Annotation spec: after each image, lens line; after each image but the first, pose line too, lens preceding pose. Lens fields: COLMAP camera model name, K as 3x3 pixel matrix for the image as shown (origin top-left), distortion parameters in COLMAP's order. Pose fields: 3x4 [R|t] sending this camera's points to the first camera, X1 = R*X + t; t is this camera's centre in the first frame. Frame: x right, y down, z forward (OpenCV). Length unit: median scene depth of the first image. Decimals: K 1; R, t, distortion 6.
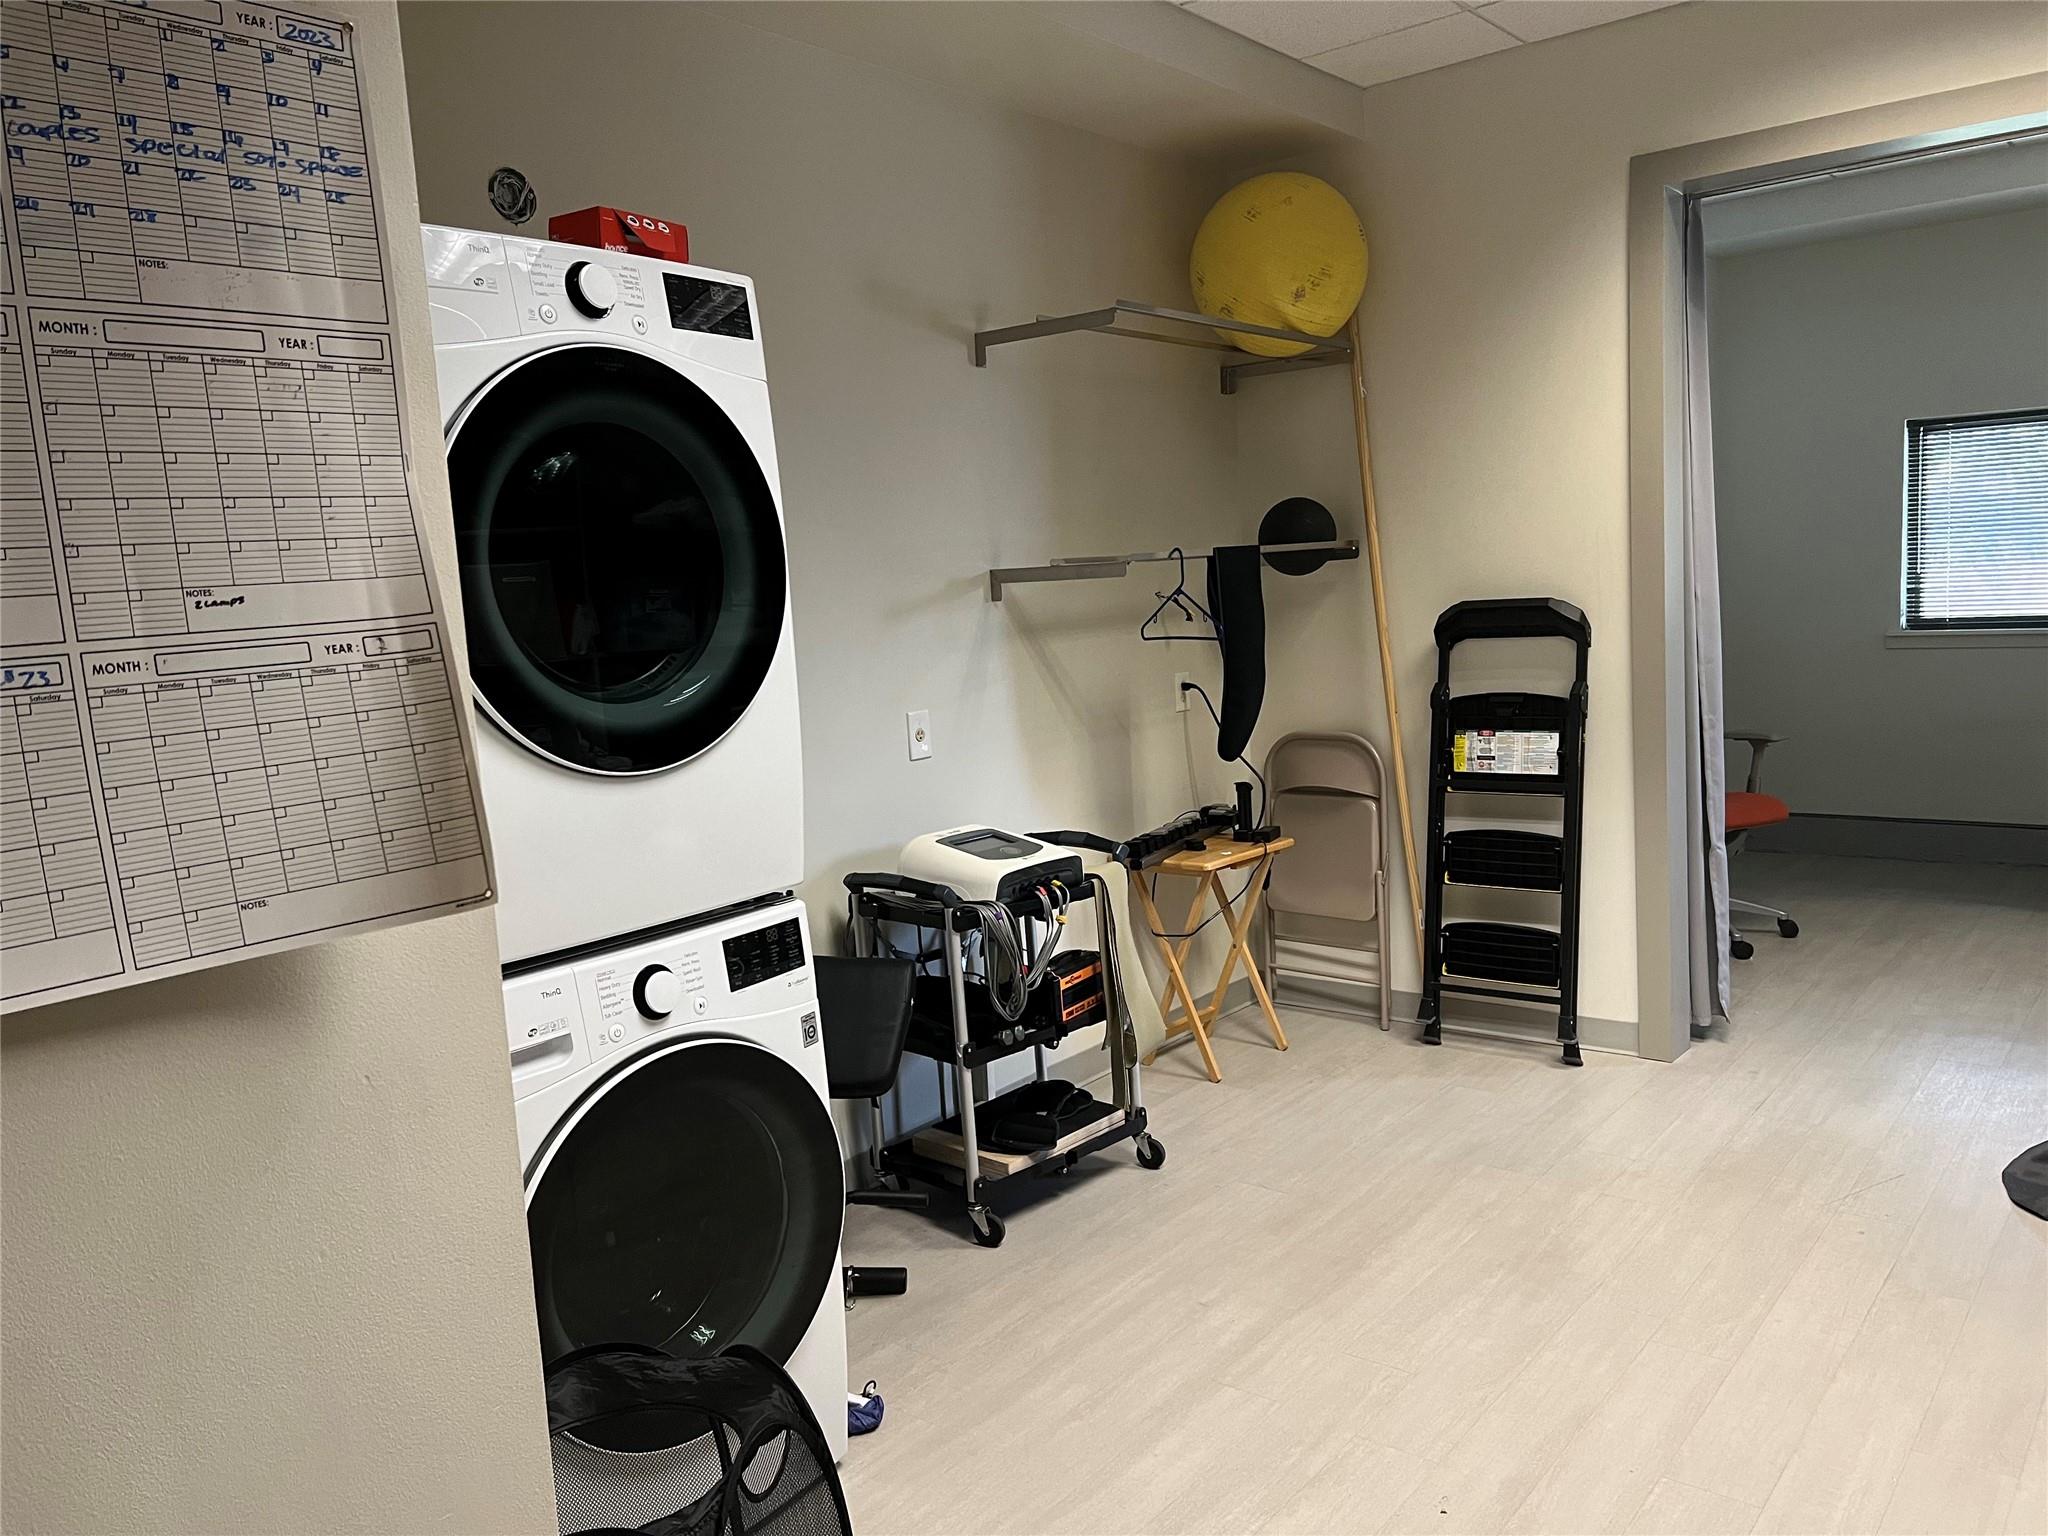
lens RADIAL K [[1515.6, 0, 1044.1], [0, 1515.6, 783.1], [0, 0, 1]] dist [0.094906, -0.146693]
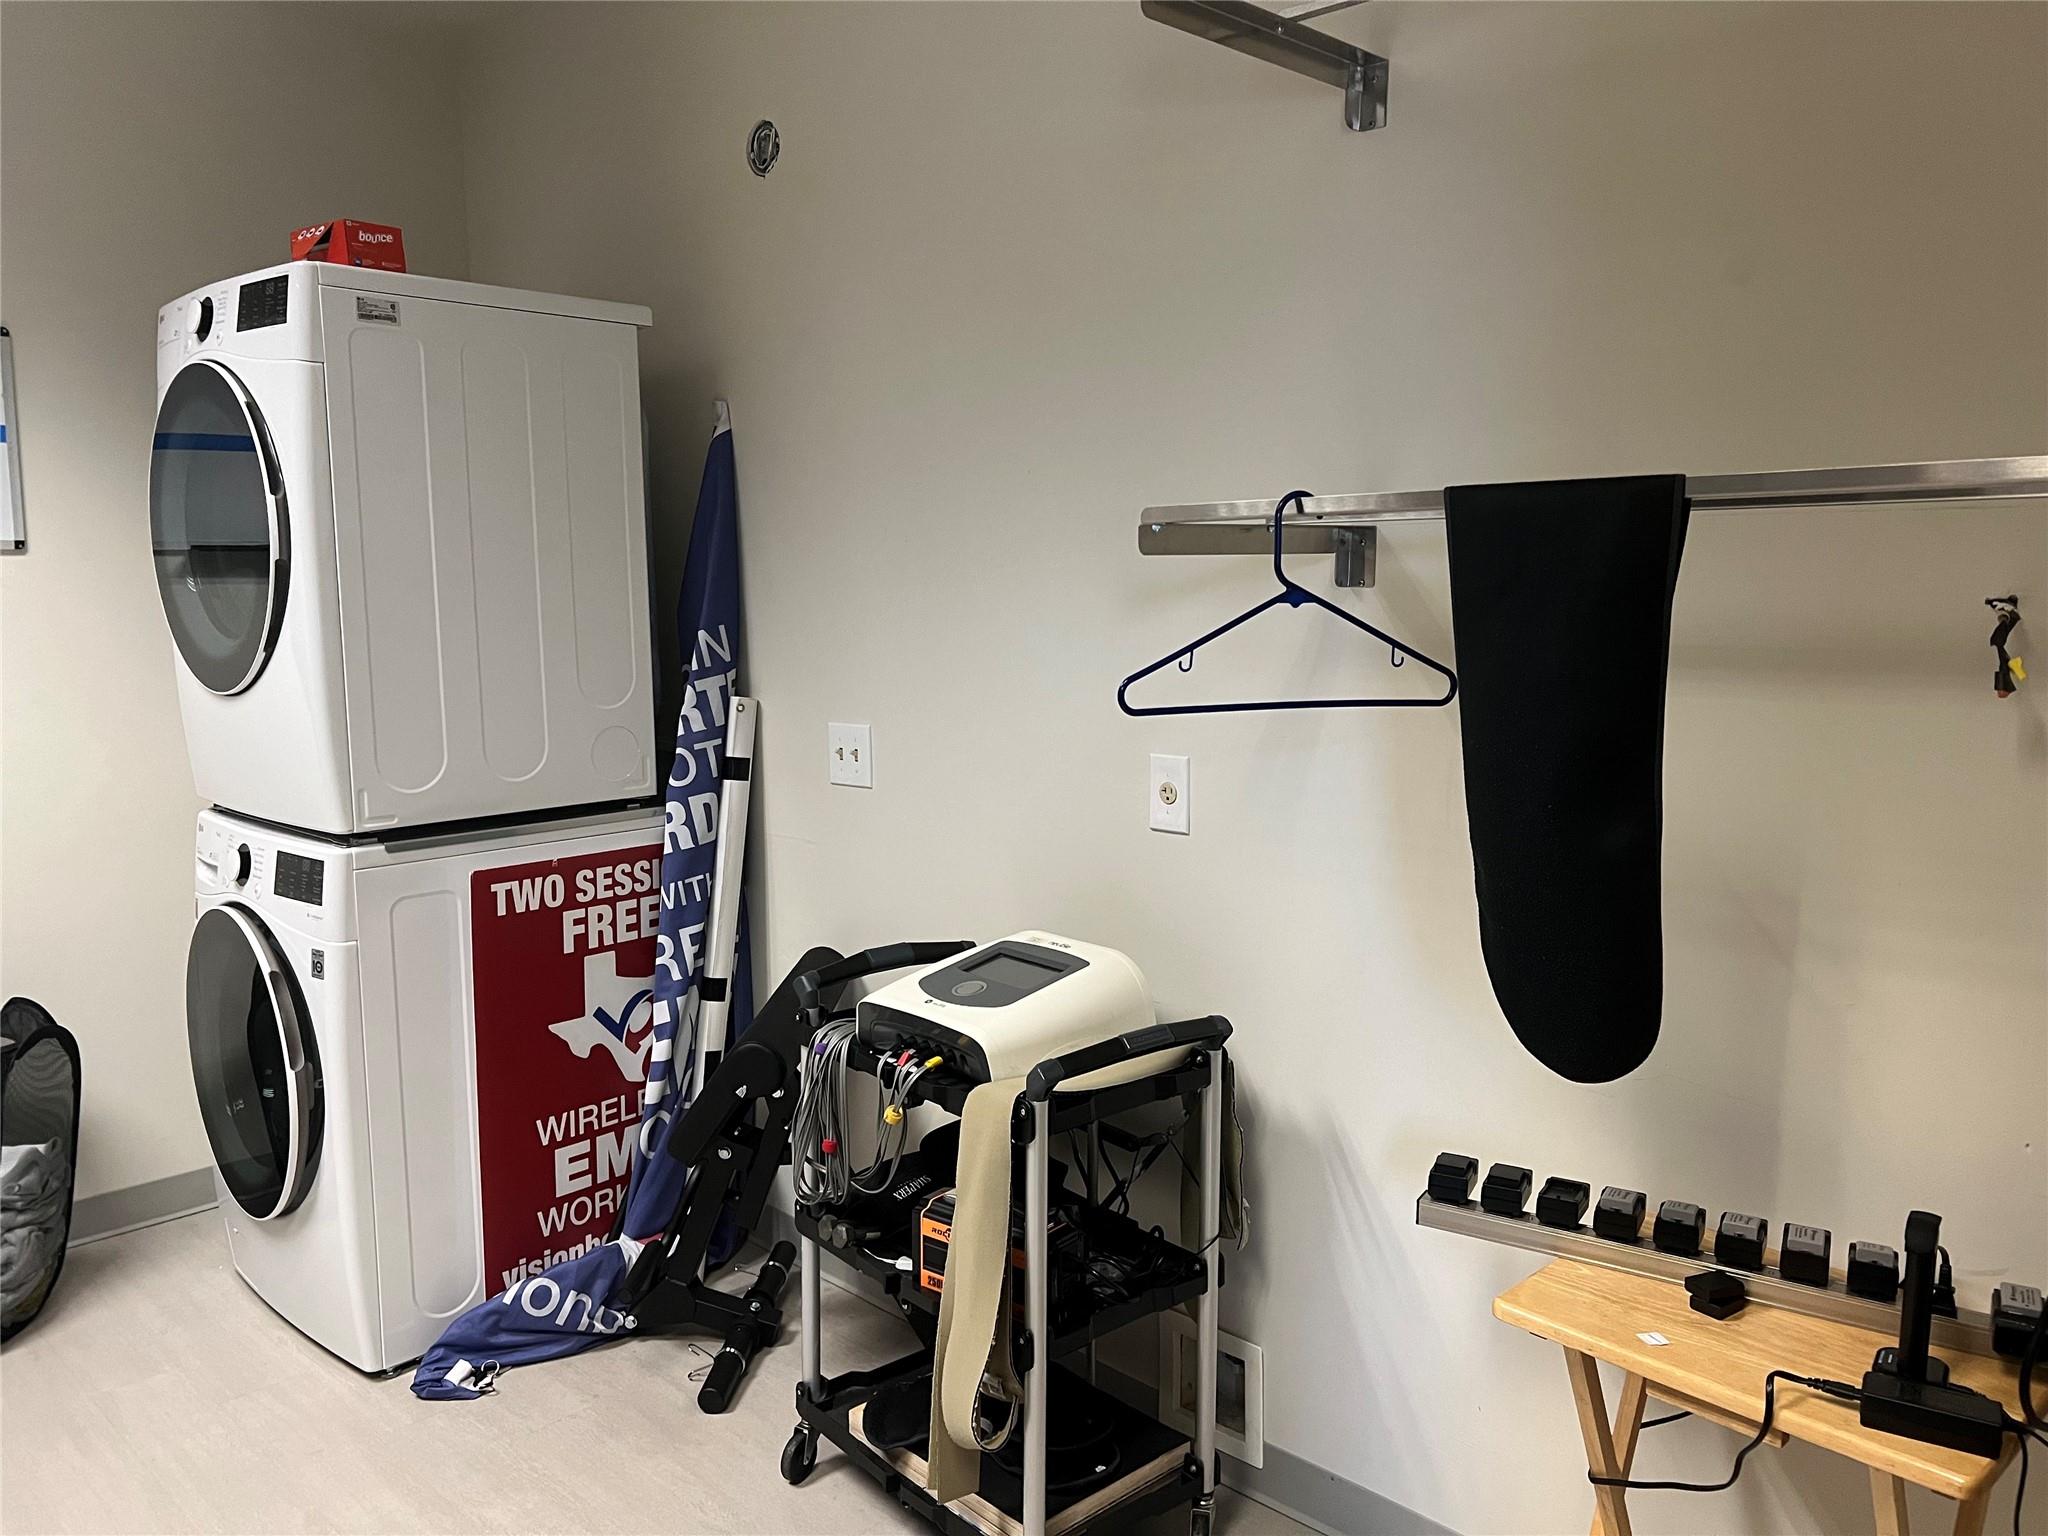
lens RADIAL K [[1515.6, 0, 1044.1], [0, 1515.6, 783.1], [0, 0, 1]] dist [0.094906, -0.146693]
pose [[-0.083340, 0.194588, -0.977338, 0.532189], [-0.124098, 0.971089, 0.203926, -0.156848], [0.988764, 0.138281, -0.056782, 0.984882]]
